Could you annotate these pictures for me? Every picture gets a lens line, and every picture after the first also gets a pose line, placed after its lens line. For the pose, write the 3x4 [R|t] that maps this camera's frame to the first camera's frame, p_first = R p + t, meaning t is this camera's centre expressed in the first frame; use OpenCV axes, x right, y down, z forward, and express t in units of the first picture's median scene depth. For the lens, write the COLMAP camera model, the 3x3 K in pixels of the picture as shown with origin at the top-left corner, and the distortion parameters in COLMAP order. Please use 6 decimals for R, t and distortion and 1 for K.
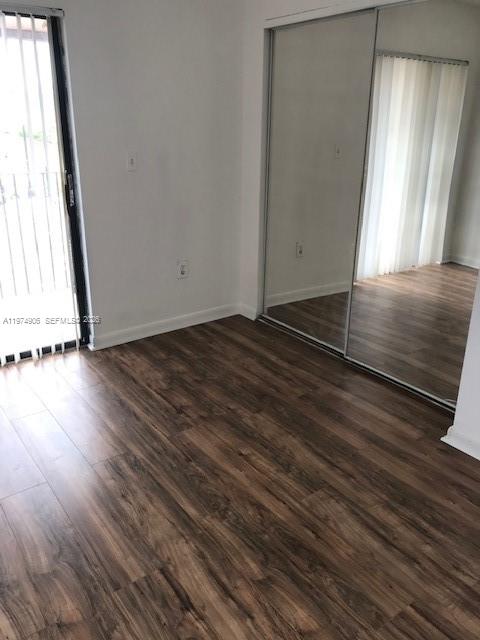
lens RADIAL K [[523.0, 0, 238.3], [0, 523.0, 319.3], [0, 0, 1]] dist [0.019728, -0.030599]
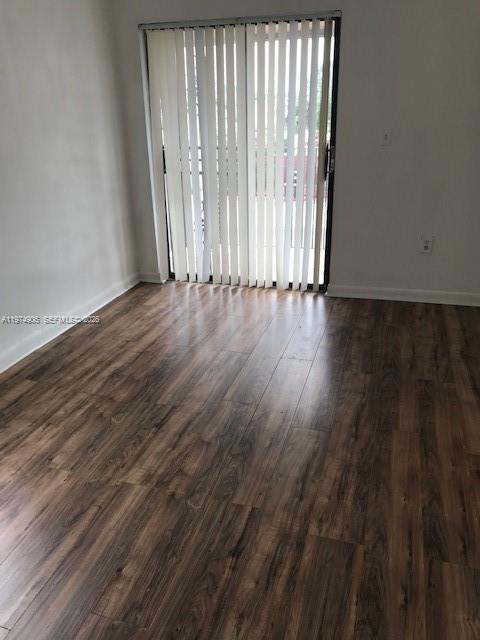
lens RADIAL K [[523.0, 0, 238.2], [0, 523.0, 320.7], [0, 0, 1]] dist [0.019728, -0.030599]
pose [[0.600648, 0.278441, -0.749461, 0.605436], [-0.256971, 0.954892, 0.148817, -0.015334], [0.757092, 0.103203, 0.645106, 0.092952]]
